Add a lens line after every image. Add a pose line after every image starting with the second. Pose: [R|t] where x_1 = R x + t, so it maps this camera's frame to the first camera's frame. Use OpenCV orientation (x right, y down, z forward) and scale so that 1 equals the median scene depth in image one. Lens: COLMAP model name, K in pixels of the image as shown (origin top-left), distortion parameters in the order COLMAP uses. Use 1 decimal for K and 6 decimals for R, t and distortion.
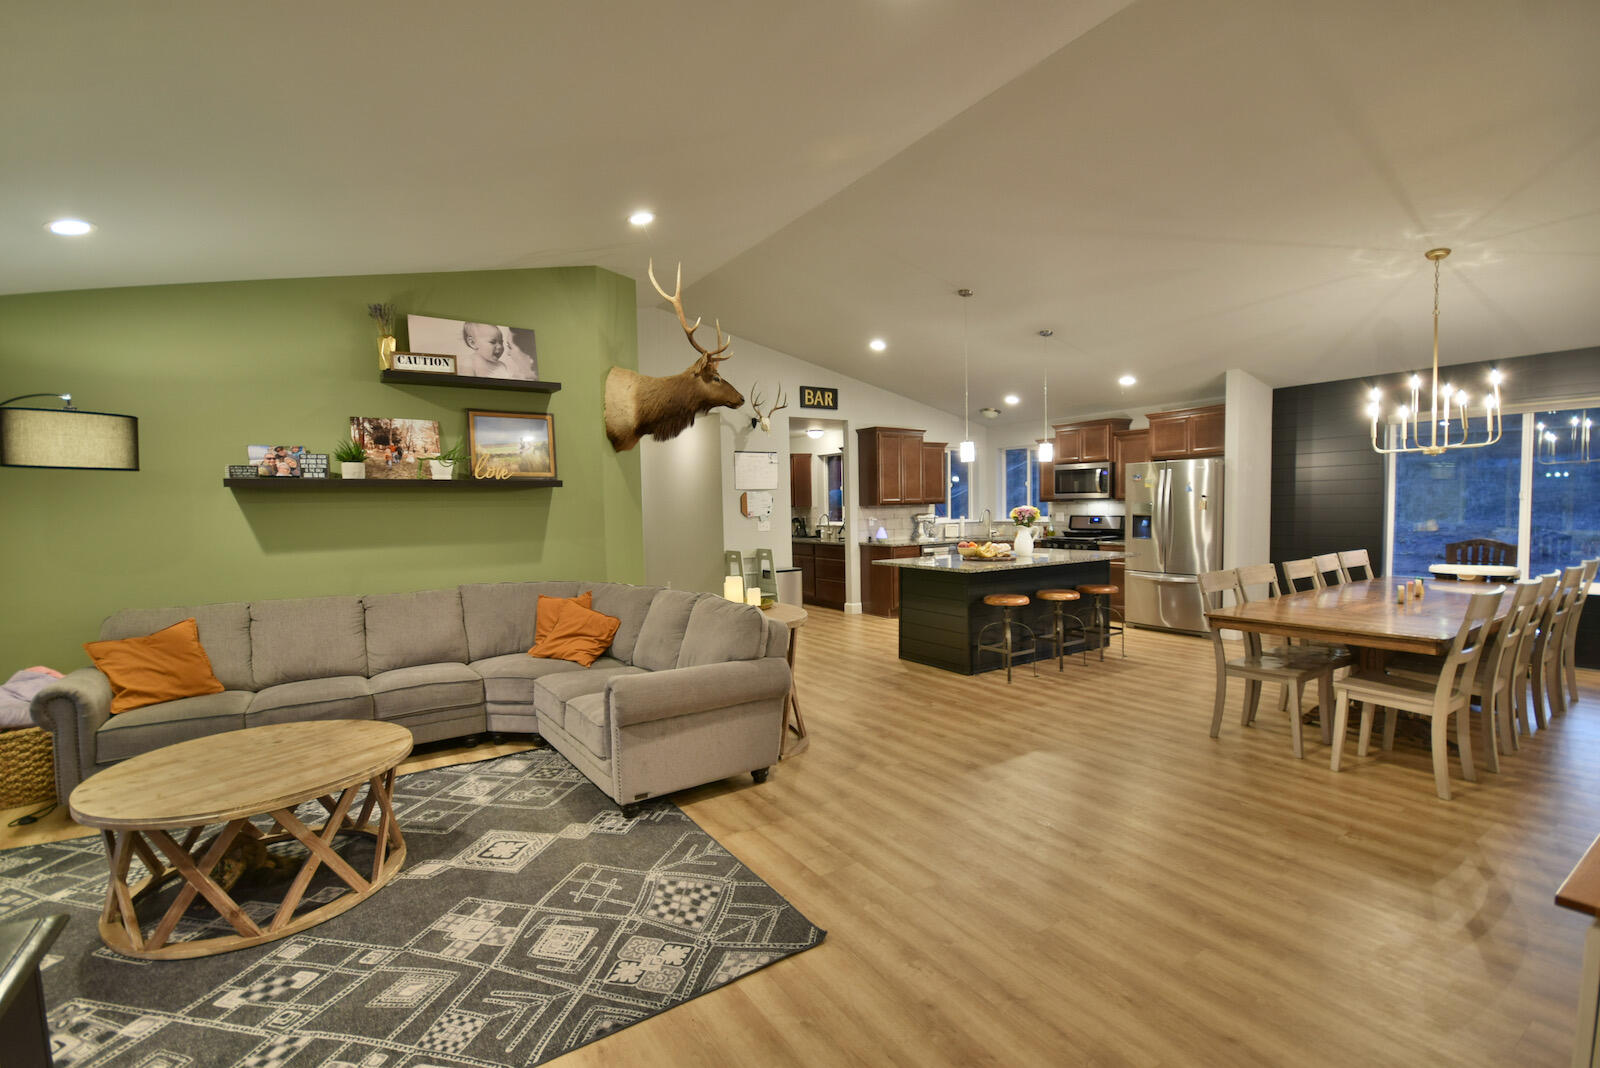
lens RADIAL K [[707.3, 0, 806.1], [0, 707.3, 546.0], [0, 0, 1]] dist [-0.000767, -0.007115]
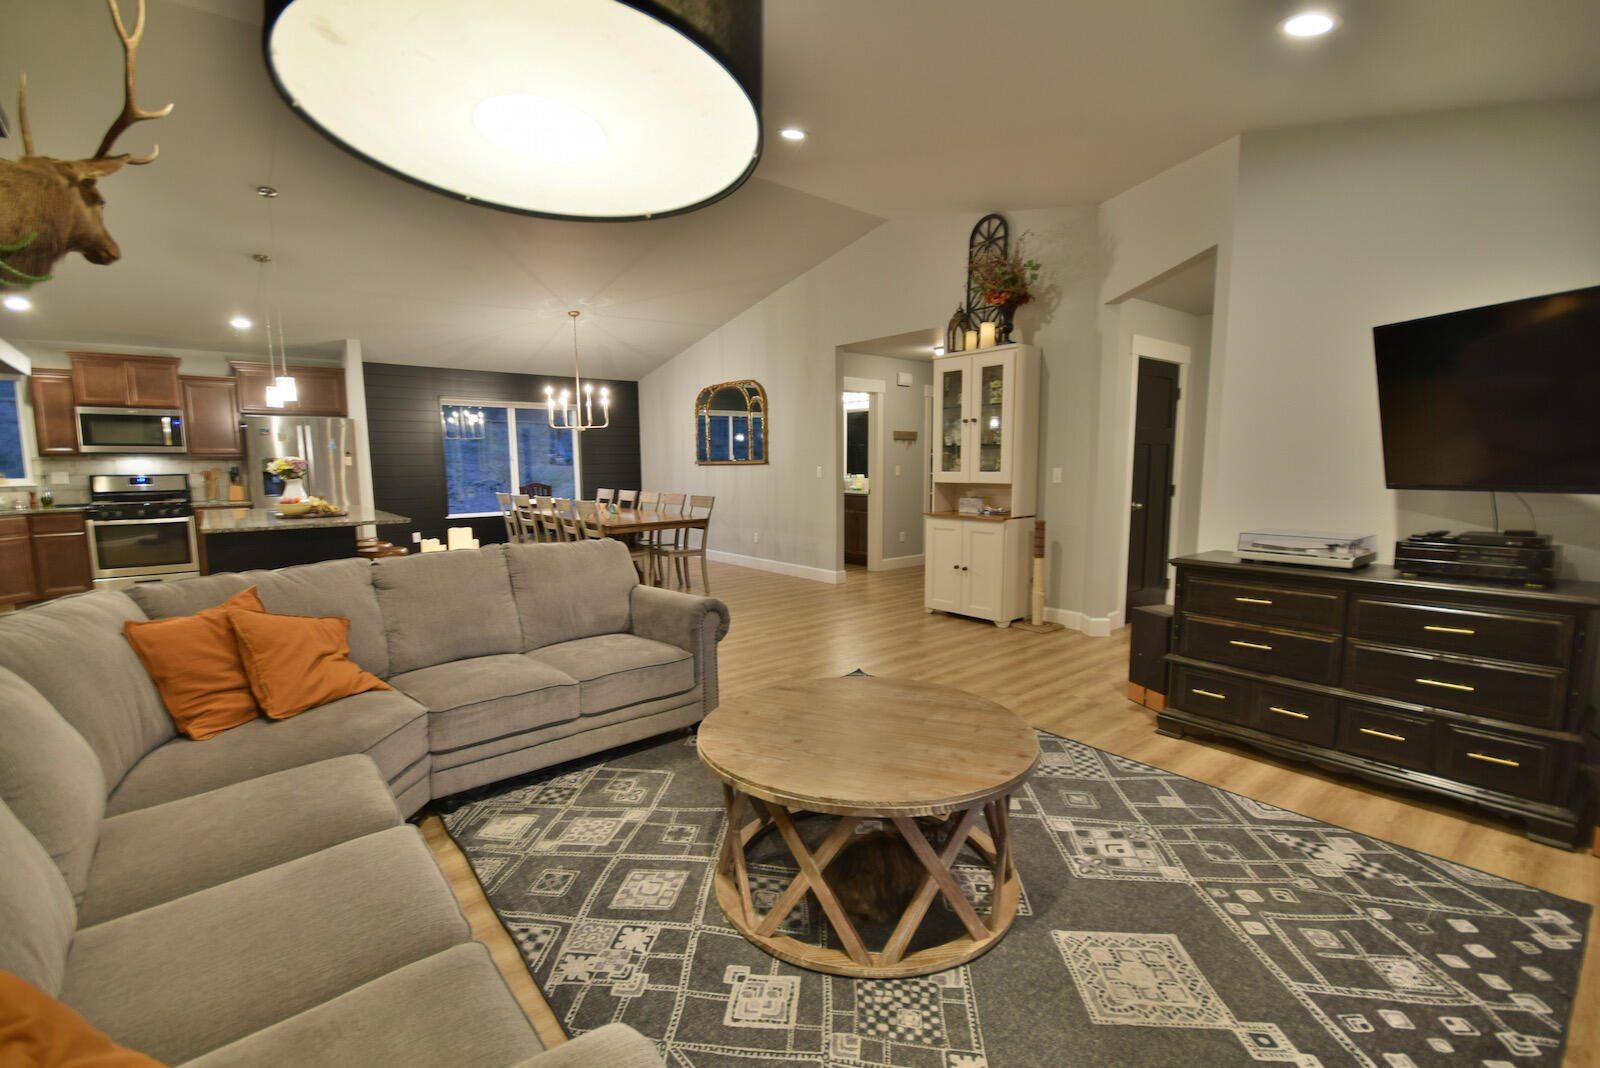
lens RADIAL K [[707.3, 0, 791.9], [0, 707.3, 540.6], [0, 0, 1]] dist [-0.000767, -0.007115]
pose [[-0.099868, -0.093800, 0.990569, -0.667634], [0.066971, 0.992655, 0.100749, 0.001087], [-0.992744, 0.076401, -0.092853, 0.490563]]
